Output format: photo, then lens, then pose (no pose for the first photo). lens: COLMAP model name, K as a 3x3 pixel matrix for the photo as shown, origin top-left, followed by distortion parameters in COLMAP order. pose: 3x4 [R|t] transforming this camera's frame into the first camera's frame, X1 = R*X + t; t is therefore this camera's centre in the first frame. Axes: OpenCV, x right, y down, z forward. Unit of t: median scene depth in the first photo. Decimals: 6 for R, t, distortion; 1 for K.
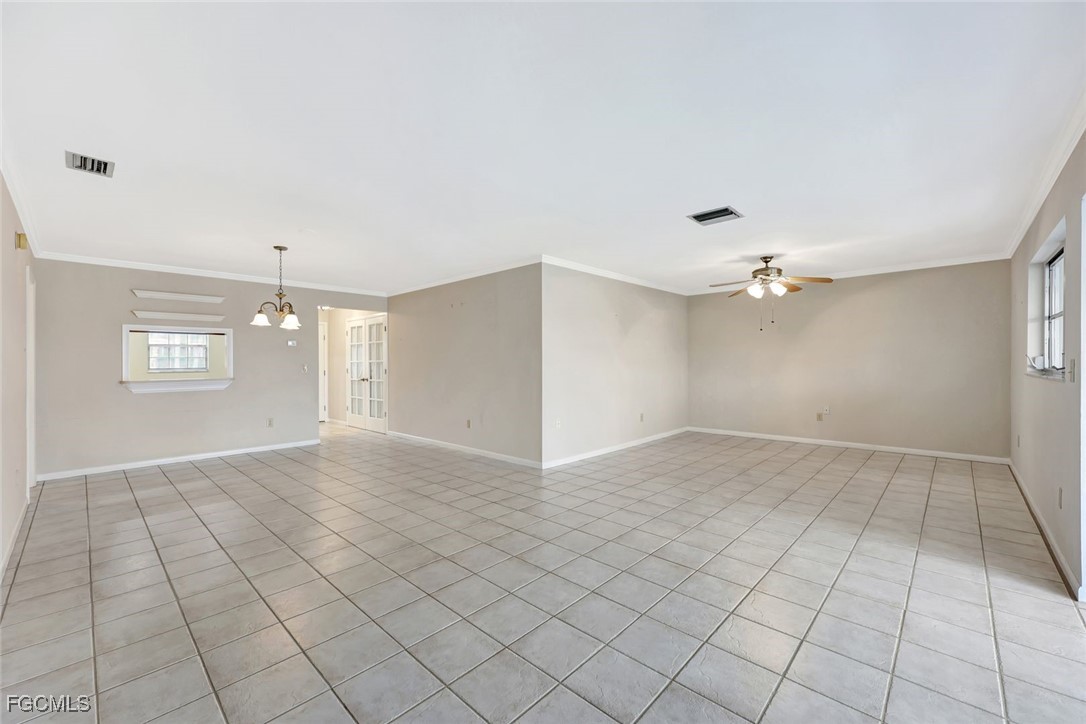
lens RADIAL K [[436.8, 0, 538.4], [0, 436.8, 361.3], [0, 0, 1]] dist [-0.001838, -0.000262]
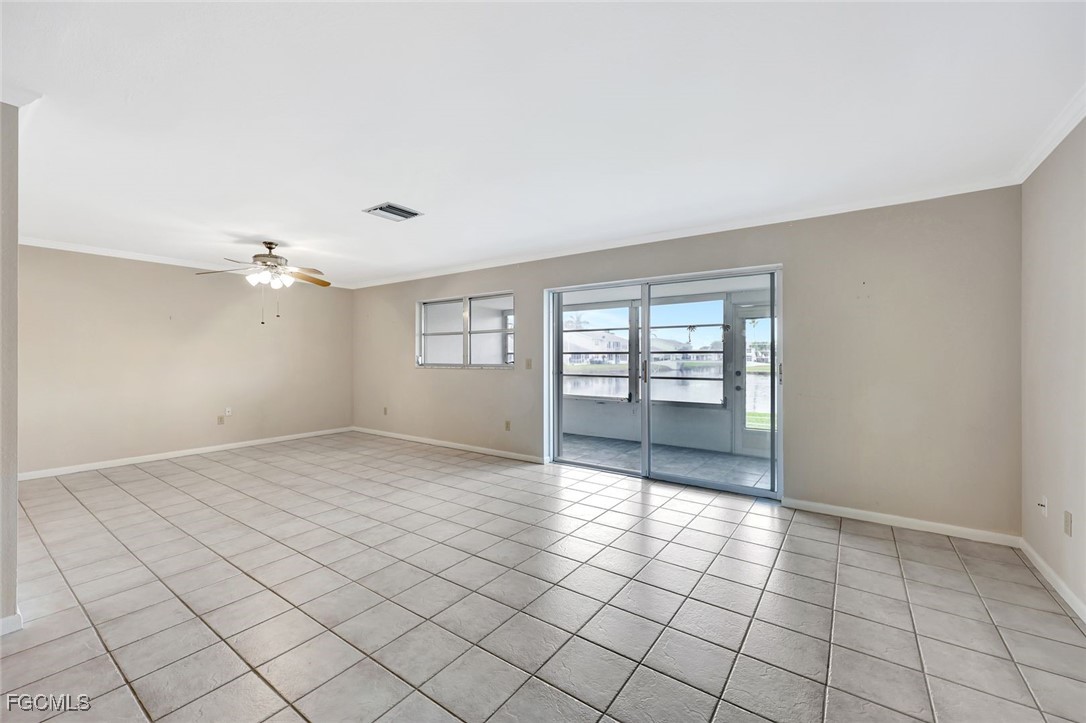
lens RADIAL K [[436.8, 0, 539.3], [0, 436.8, 358.1], [0, 0, 1]] dist [-0.001838, -0.000262]
pose [[-0.136033, 0.005900, 0.990687, -0.526659], [0.000652, 0.999983, -0.005866, 0.004262], [-0.990704, -0.000152, -0.136034, 0.686139]]
